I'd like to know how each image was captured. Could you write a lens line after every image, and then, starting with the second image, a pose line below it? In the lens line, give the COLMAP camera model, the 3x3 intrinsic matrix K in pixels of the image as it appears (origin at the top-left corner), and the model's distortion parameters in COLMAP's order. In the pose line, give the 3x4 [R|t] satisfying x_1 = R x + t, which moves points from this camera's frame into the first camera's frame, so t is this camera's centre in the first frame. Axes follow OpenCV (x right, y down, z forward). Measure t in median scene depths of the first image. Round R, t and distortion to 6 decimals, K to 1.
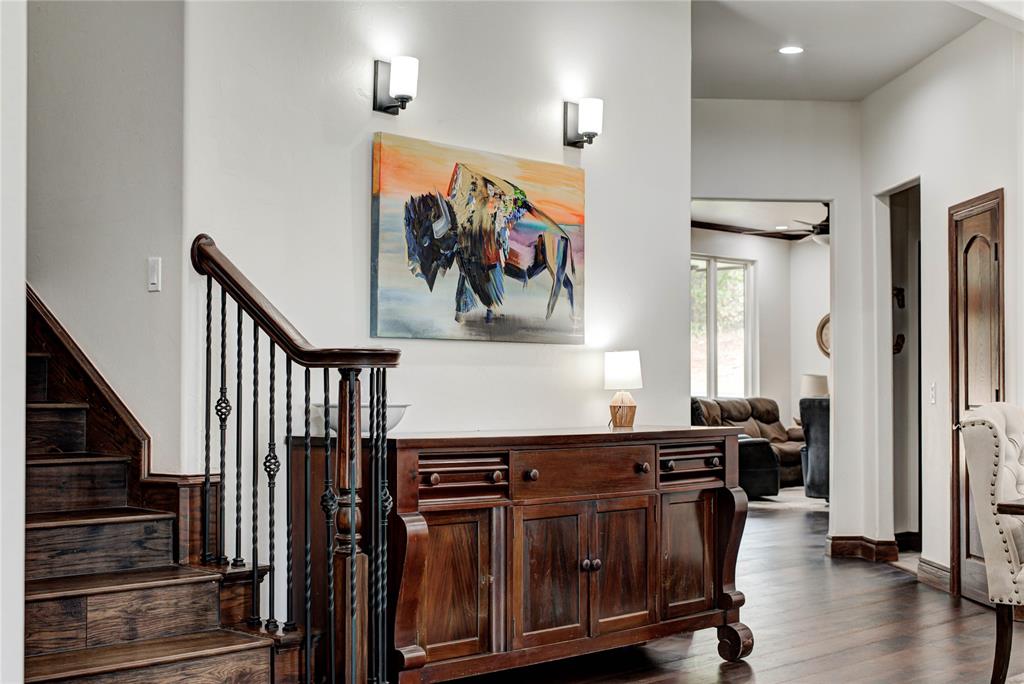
lens RADIAL K [[1529.0, 0, 513.8], [0, 1529.0, 342.4], [0, 0, 1]] dist [0.002517, 0.000000]
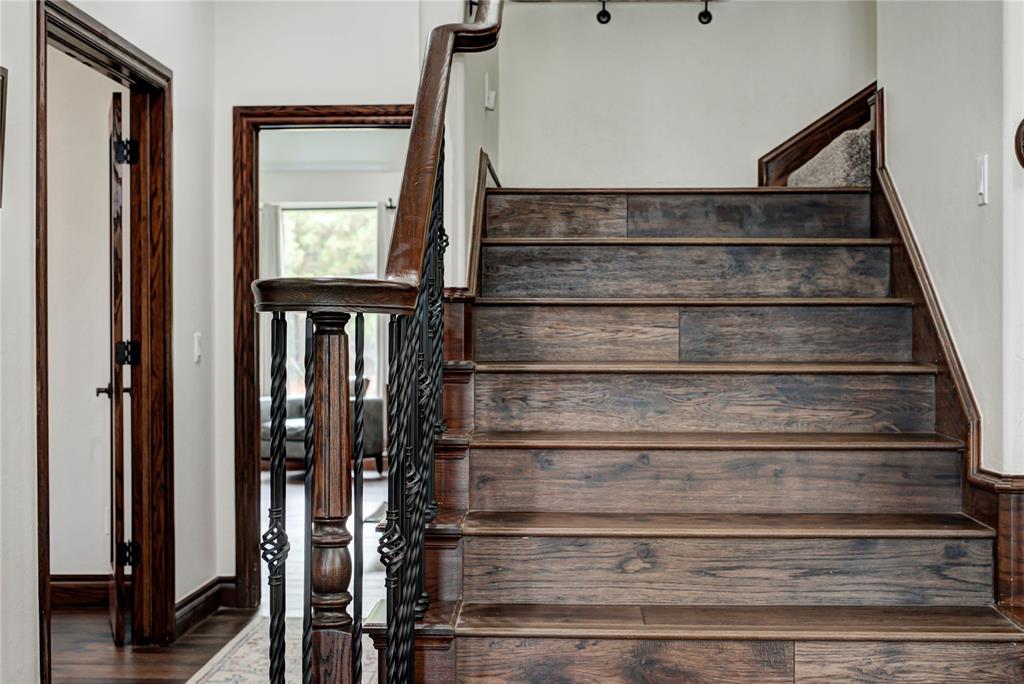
lens RADIAL K [[1529.0, 0, 511.4], [0, 1529.0, 339.3], [0, 0, 1]] dist [0.002517, 0.000000]
pose [[0.653742, 0.001389, -0.756716, 0.153060], [0.020966, 0.999581, 0.019948, 0.009252], [0.756427, -0.028907, 0.653439, 0.404641]]
